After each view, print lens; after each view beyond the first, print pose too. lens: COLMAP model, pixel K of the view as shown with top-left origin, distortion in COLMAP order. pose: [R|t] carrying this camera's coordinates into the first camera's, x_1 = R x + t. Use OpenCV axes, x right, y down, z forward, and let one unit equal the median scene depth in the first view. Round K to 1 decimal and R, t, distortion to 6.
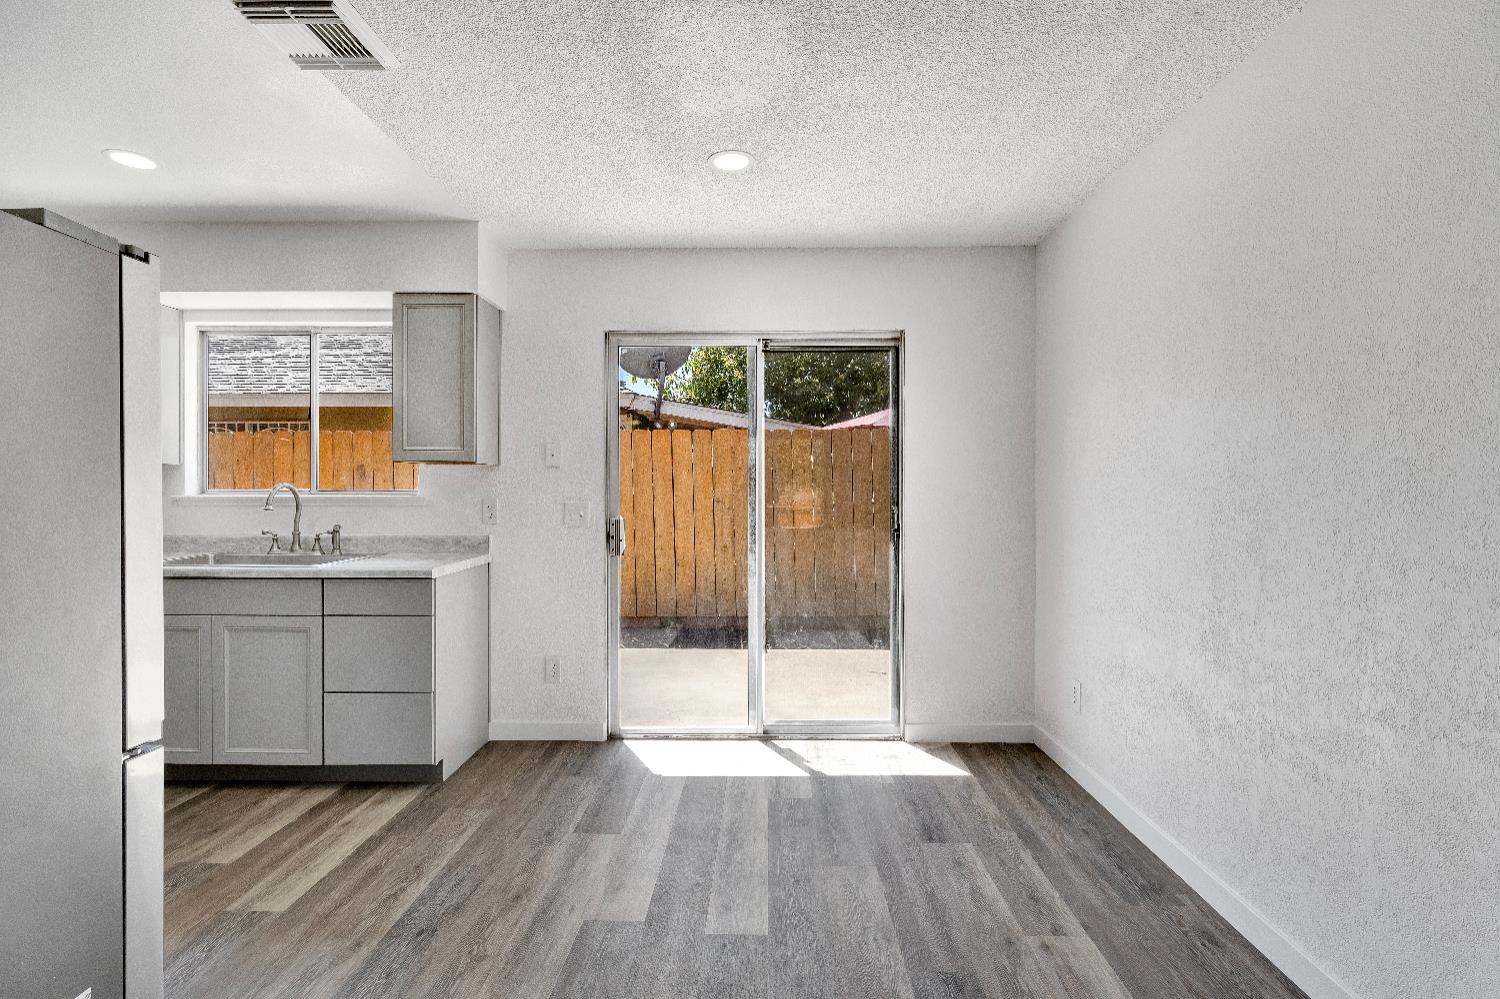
lens RADIAL K [[709.1, 0, 746.6], [0, 709.1, 499.9], [0, 0, 1]] dist [-0.014738, 0.005444]
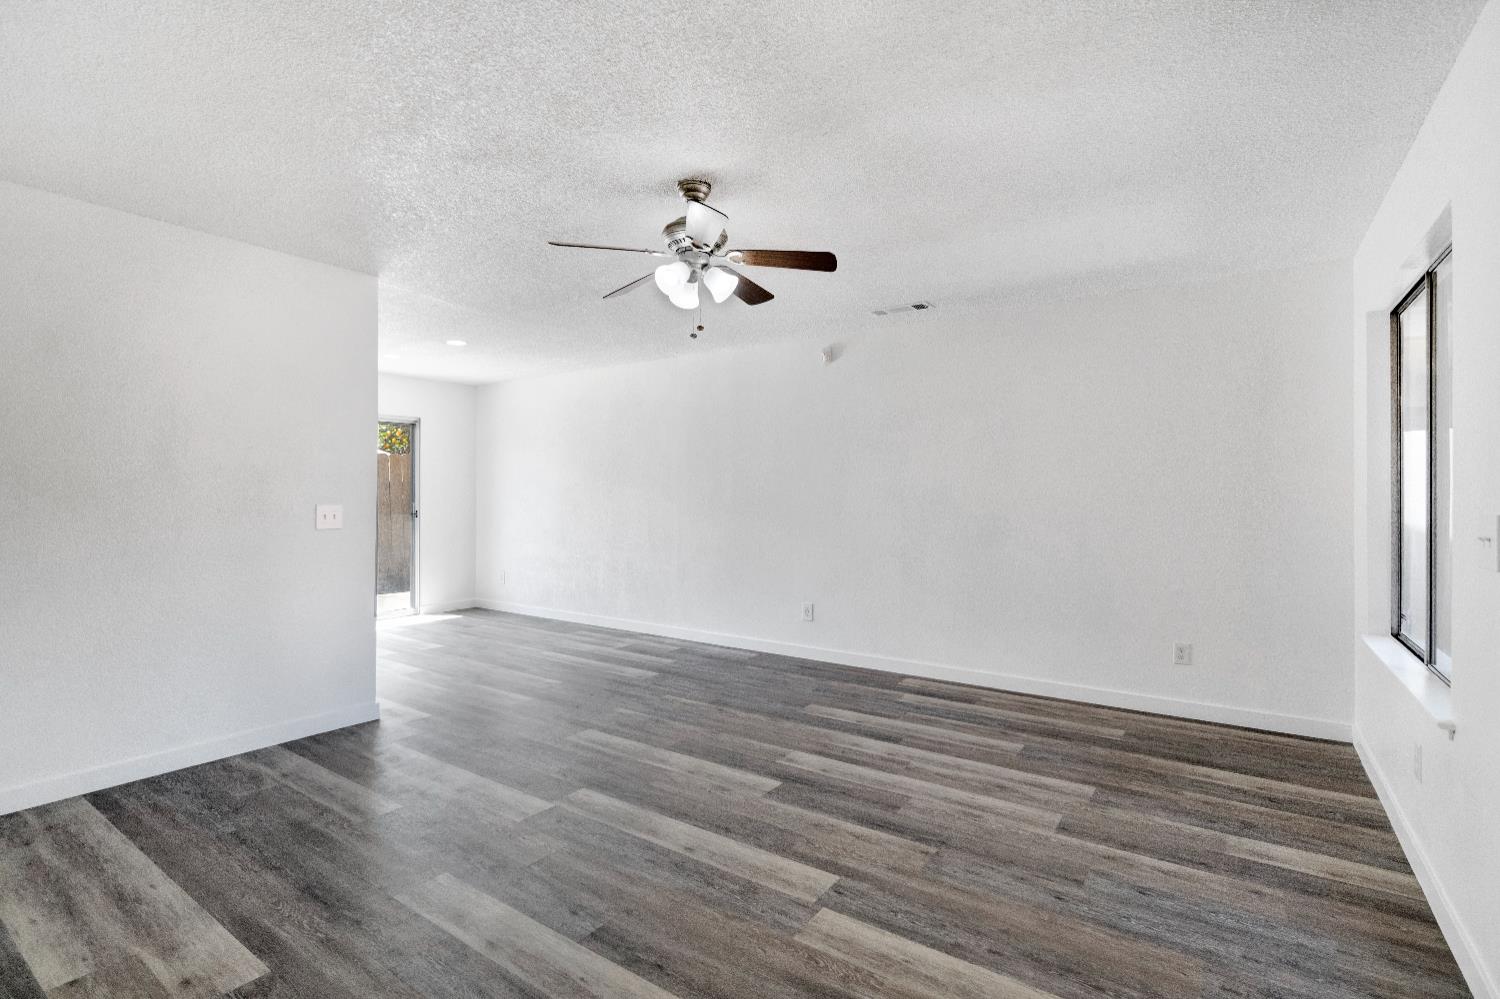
lens RADIAL K [[709.1, 0, 760.3], [0, 709.1, 498.6], [0, 0, 1]] dist [-0.014738, 0.005444]
pose [[0.551231, -0.001773, 0.834351, -0.975179], [0.004641, 0.999989, -0.000941, 0.008045], [-0.834340, 0.004391, 0.551233, -0.986971]]
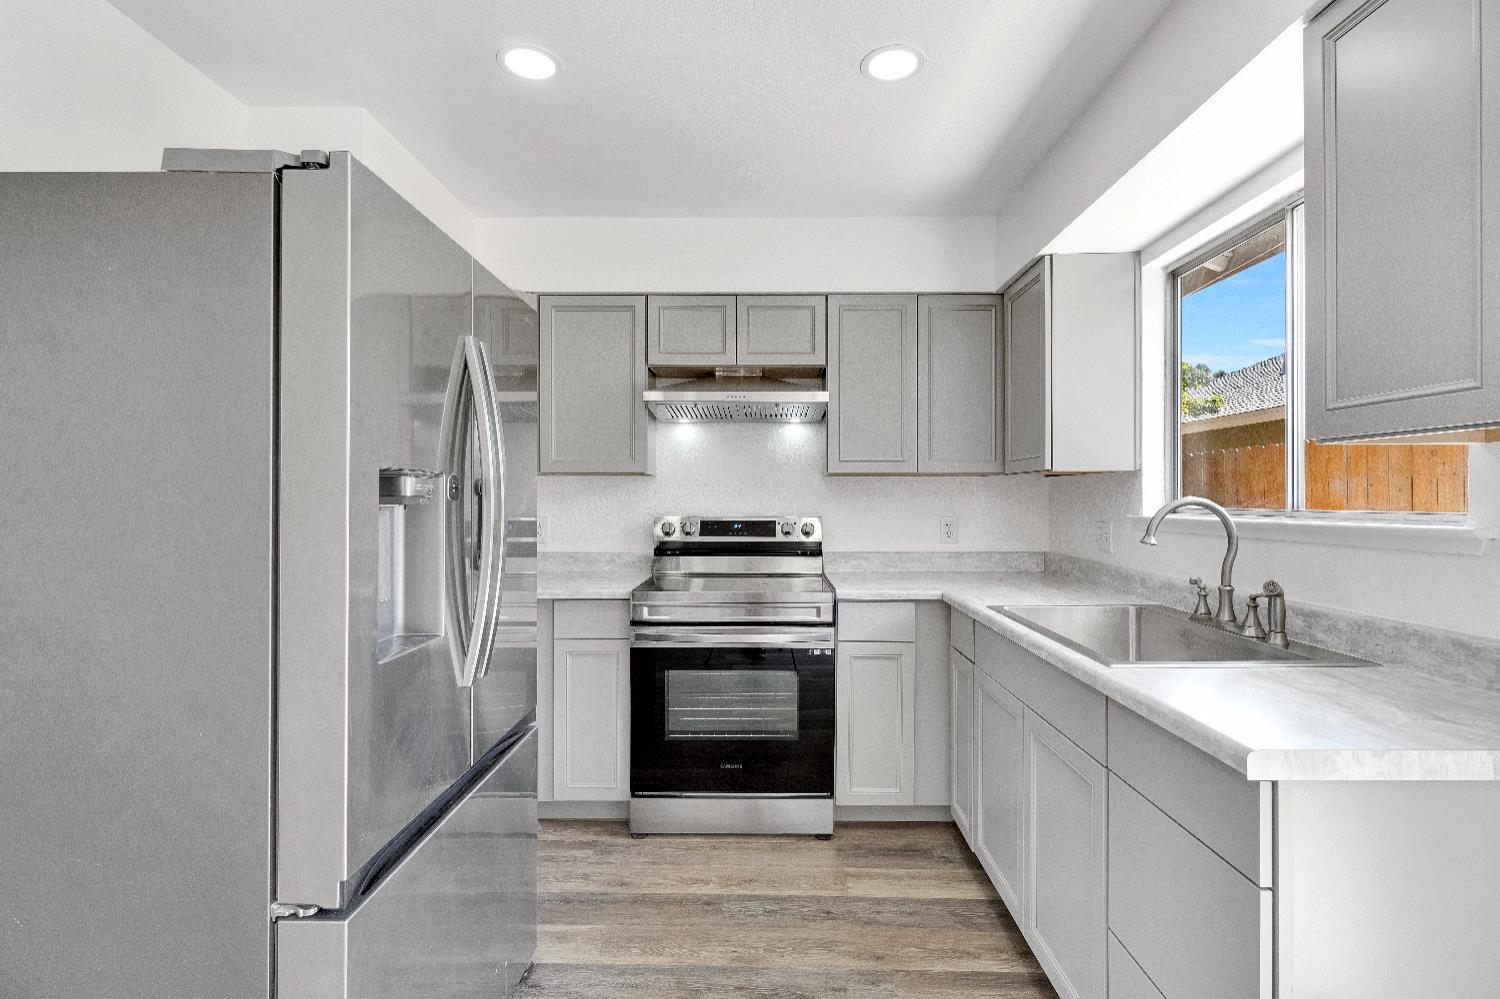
lens RADIAL K [[709.1, 0, 745.5], [0, 709.1, 497.6], [0, 0, 1]] dist [-0.014738, 0.005444]
pose [[0.002694, -0.006714, -0.999974, -0.102840], [-0.013586, 0.999885, -0.006750, -0.013845], [0.999904, 0.013604, 0.002603, 0.633614]]
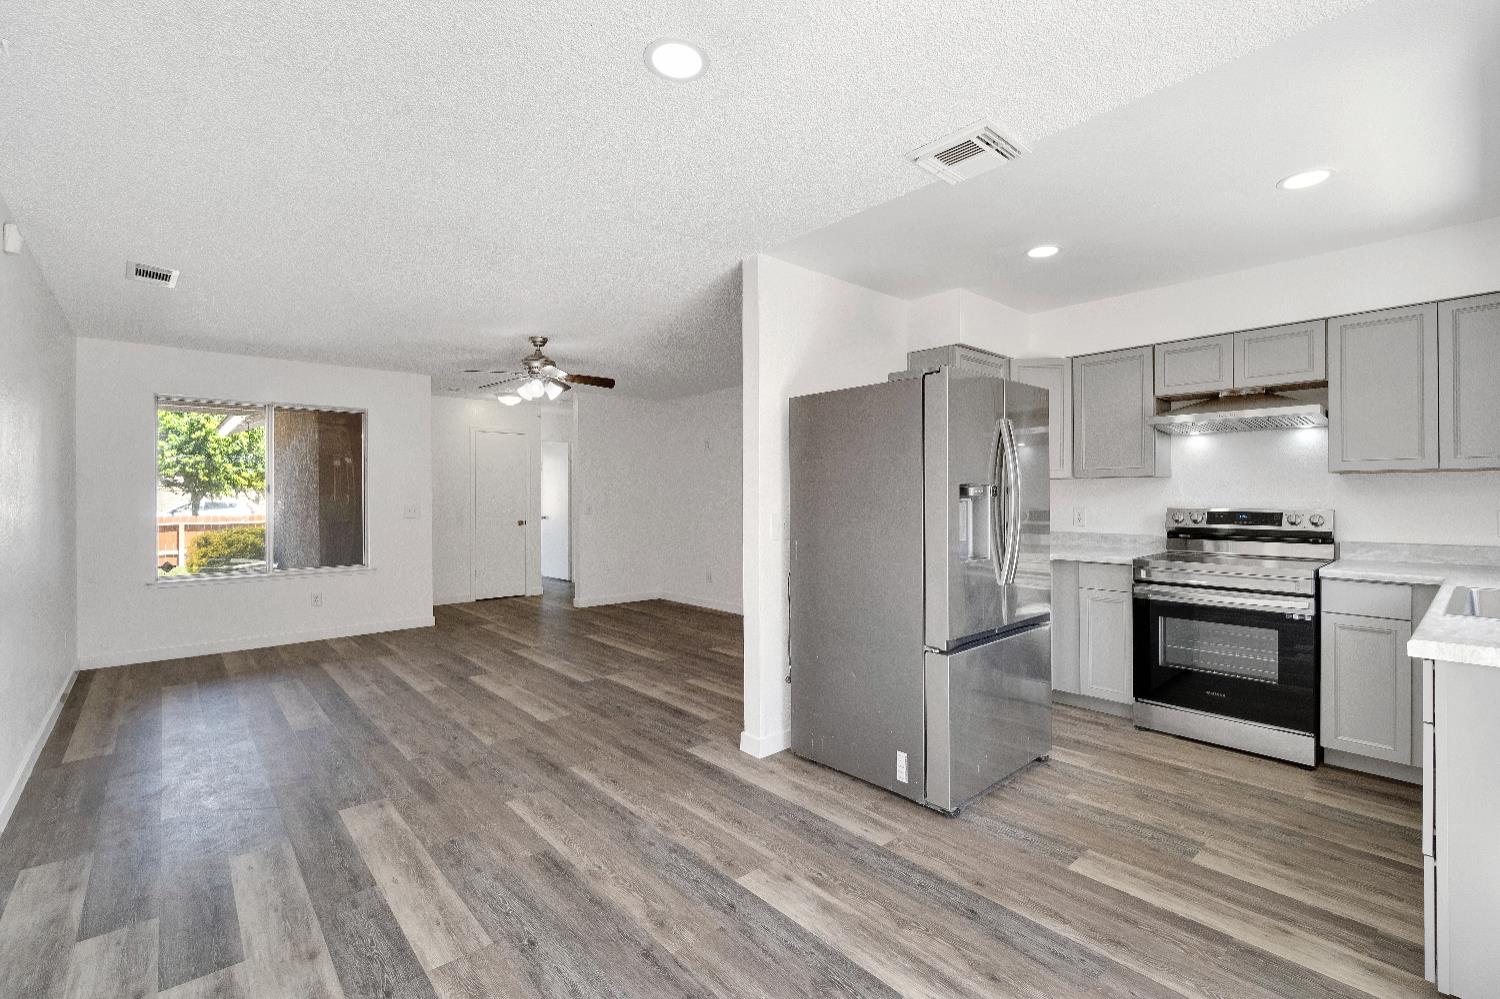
lens RADIAL K [[644.6, 0, 745.8], [0, 644.6, 499.6], [0, 0, 1]] dist [-0.008561, -0.000695]
pose [[-0.738626, 0.001379, -0.674114, 0.263226], [-0.005639, 0.999950, 0.008224, -0.014198], [0.674092, 0.009876, -0.738581, 0.852689]]
